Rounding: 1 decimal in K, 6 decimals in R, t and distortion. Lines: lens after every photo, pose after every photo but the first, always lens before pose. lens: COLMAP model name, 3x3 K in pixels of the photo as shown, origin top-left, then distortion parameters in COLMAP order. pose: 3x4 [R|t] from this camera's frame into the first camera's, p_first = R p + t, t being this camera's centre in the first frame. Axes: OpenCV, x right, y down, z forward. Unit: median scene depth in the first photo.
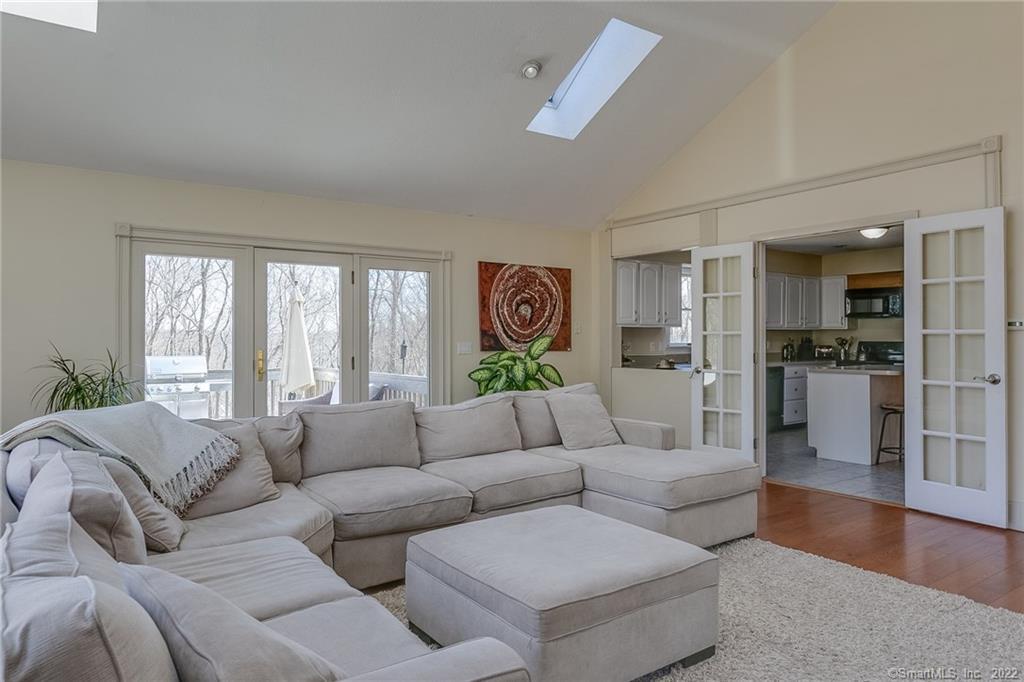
lens RADIAL K [[640.9, 0, 504.6], [0, 640.9, 335.8], [0, 0, 1]] dist [0.008609, 0.000878]
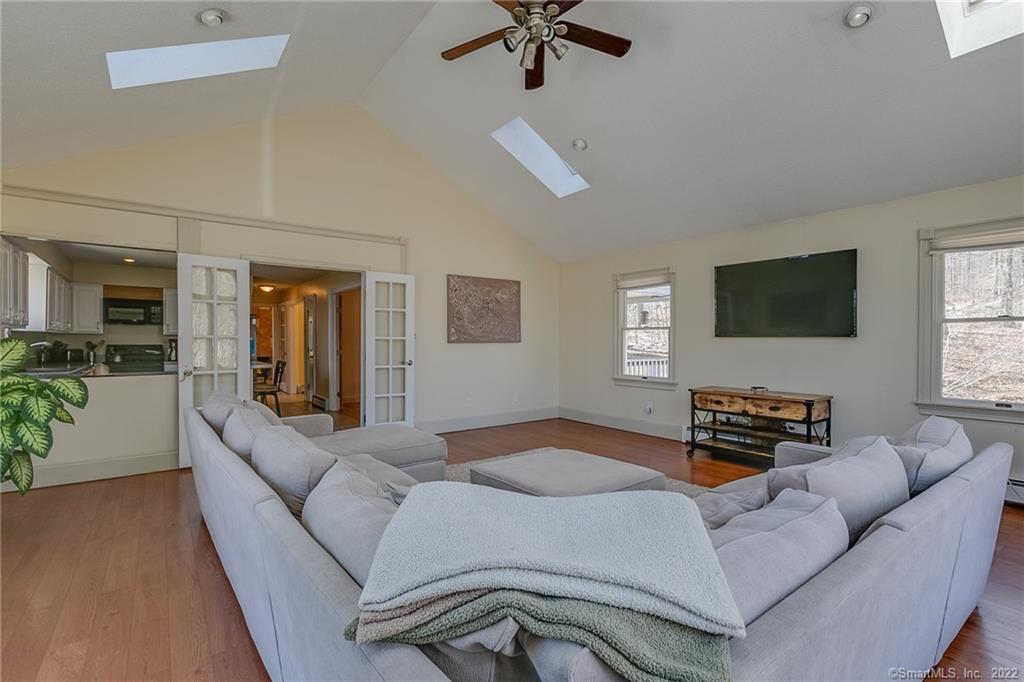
lens RADIAL K [[475.2, 0, 509.4], [0, 475.2, 342.0], [0, 0, 1]] dist [-0.002294, -0.000909]
pose [[-0.029034, -0.006967, 0.999554, -0.410207], [-0.001627, 0.999975, 0.006922, -0.004192], [-0.999577, -0.001425, -0.029044, 0.449859]]
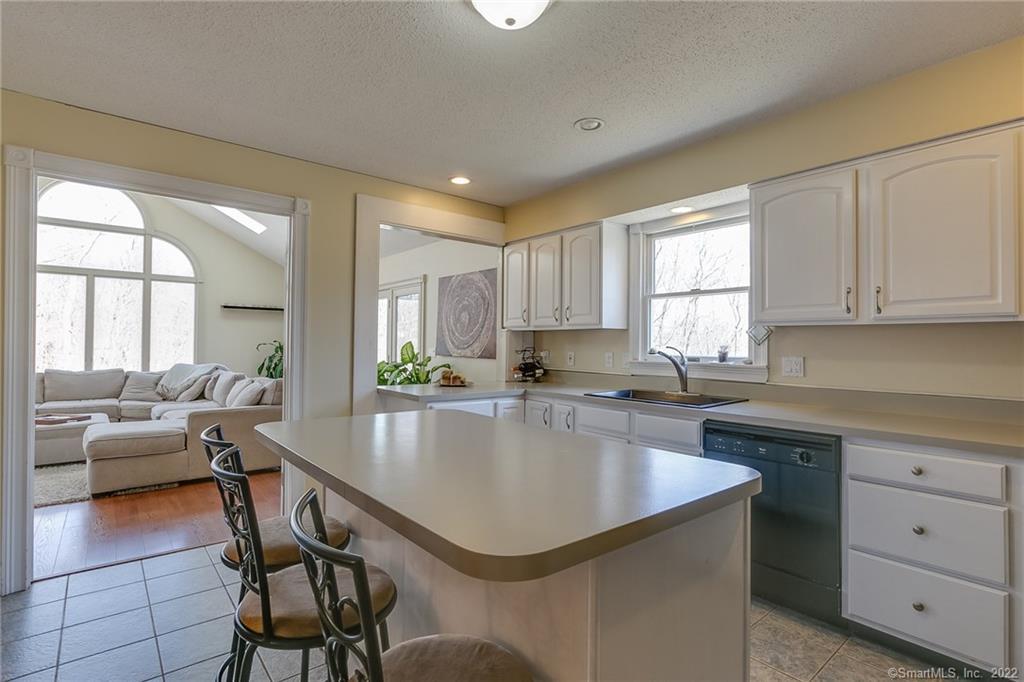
lens RADIAL K [[500.3, 0, 518.3], [0, 500.3, 342.6], [0, 0, 1]] dist [-0.002532, -0.000785]
pose [[0.086420, -0.005687, -0.996243, 0.839597], [-0.013674, 0.999883, -0.006894, 0.005011], [0.996165, 0.014218, 0.086332, 1.021507]]
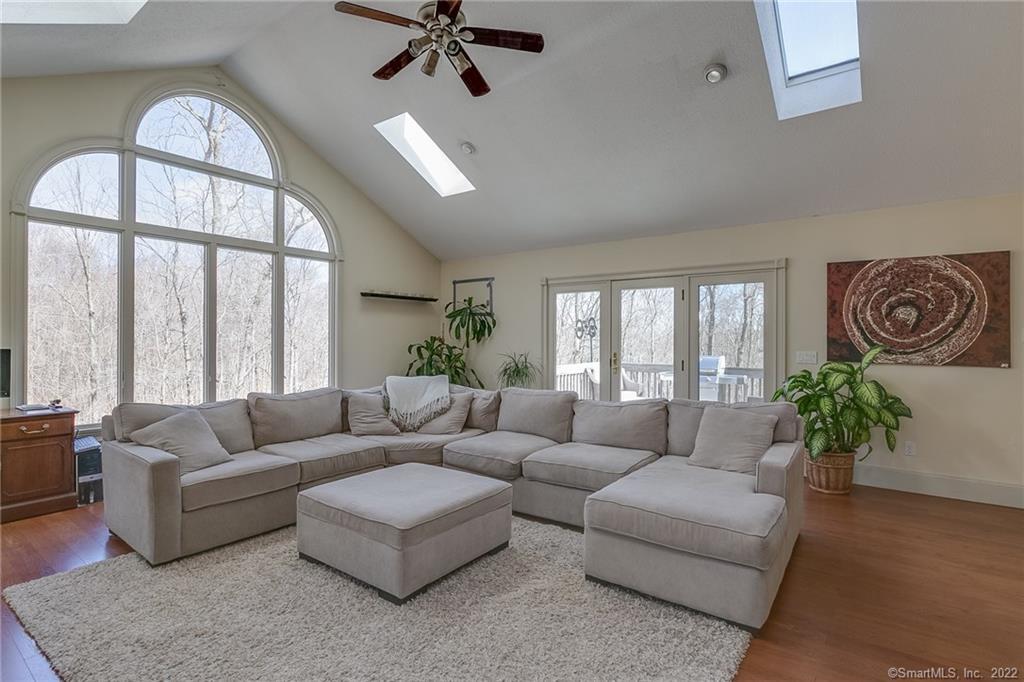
lens RADIAL K [[500.3, 0, 511.1], [0, 500.3, 336.9], [0, 0, 1]] dist [-0.002532, -0.000785]
pose [[0.317041, -0.002414, -0.948409, 0.473970], [-0.008387, 0.999951, -0.005349, -0.002963], [0.948375, 0.009650, 0.317005, 0.330257]]
